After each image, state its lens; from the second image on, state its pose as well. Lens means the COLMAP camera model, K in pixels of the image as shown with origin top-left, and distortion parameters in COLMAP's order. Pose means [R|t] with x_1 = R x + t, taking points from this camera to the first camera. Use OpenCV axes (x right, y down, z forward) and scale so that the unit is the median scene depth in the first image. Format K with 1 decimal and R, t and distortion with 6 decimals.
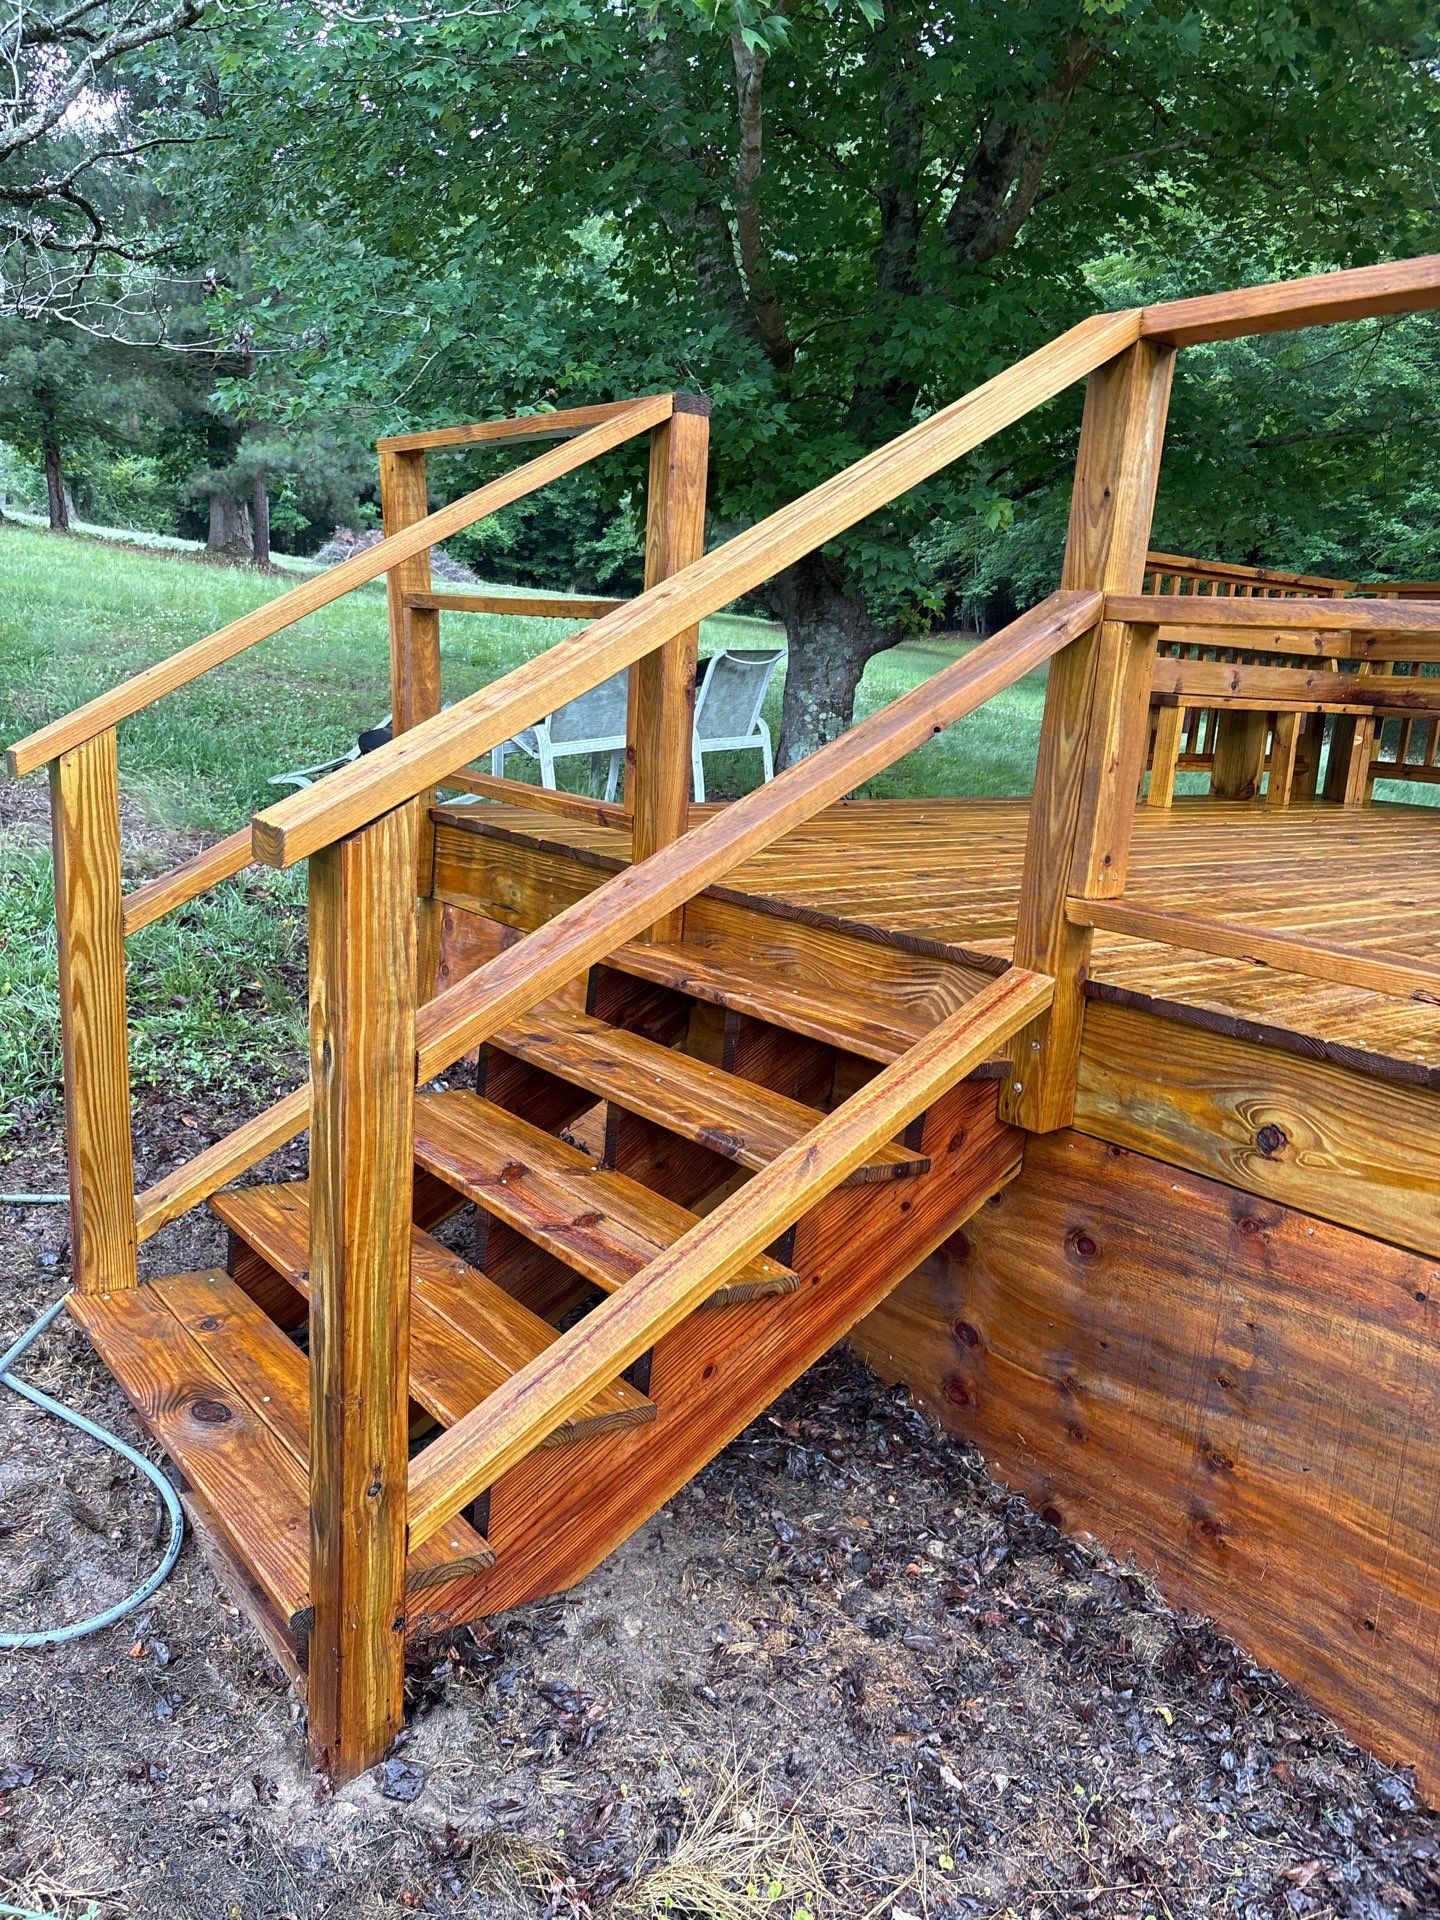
lens RADIAL K [[1486.9, 0, 769.8], [0, 1486.9, 967.1], [0, 0, 1]] dist [0.046495, -0.058941]
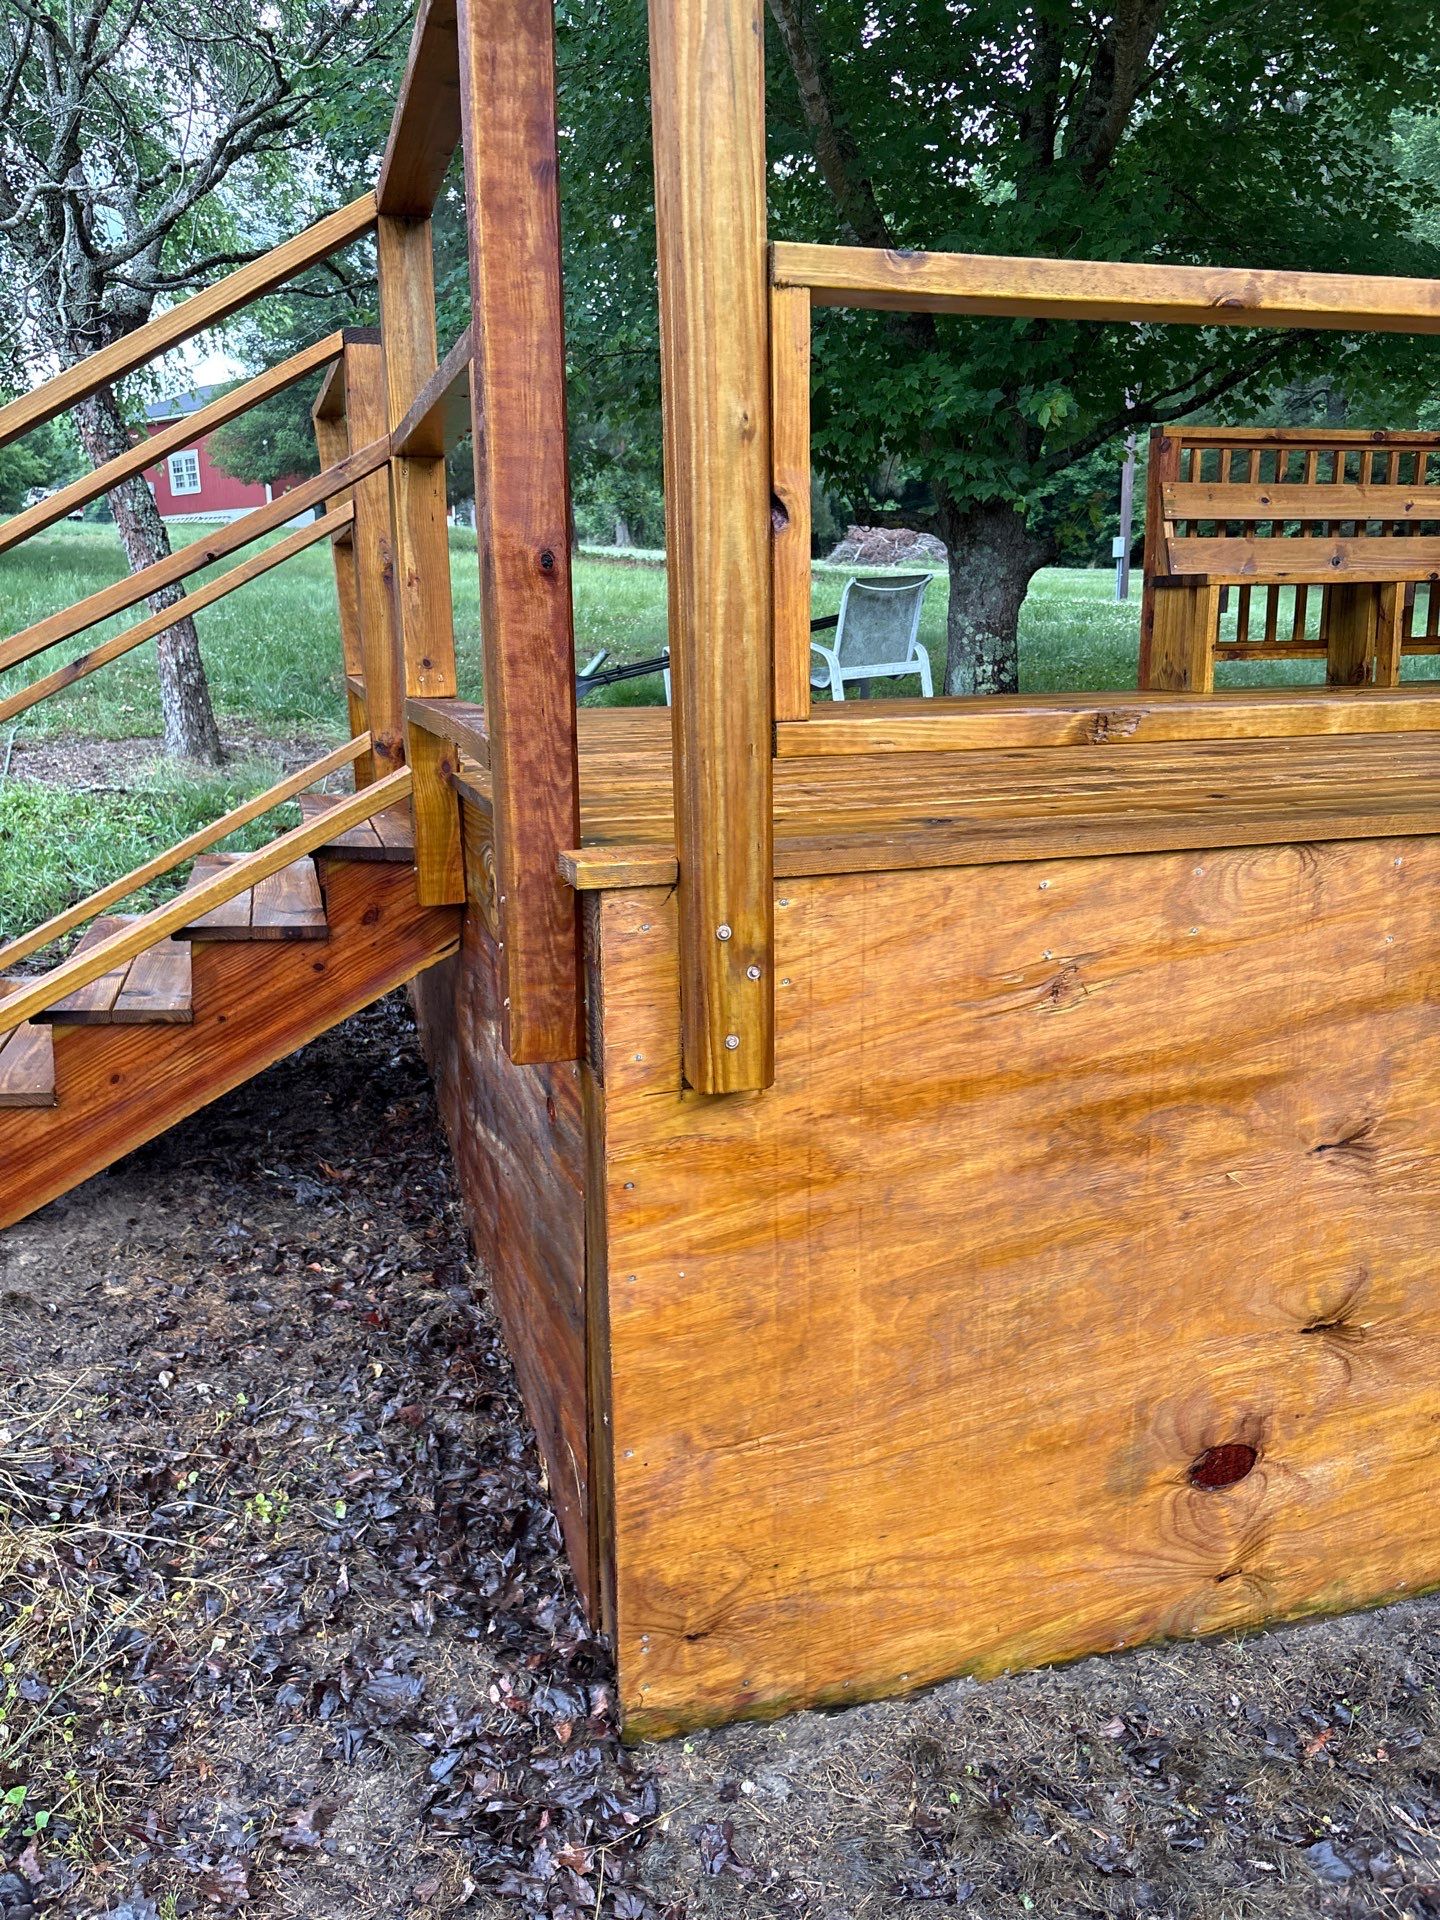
lens RADIAL K [[1486.9, 0, 769.8], [0, 1486.9, 967.1], [0, 0, 1]] dist [0.046495, -0.058941]
pose [[0.921920, 0.007133, -0.387315, 0.345213], [-0.005469, 0.999970, 0.005398, 0.058663], [0.387342, -0.002858, 0.921932, 0.011651]]
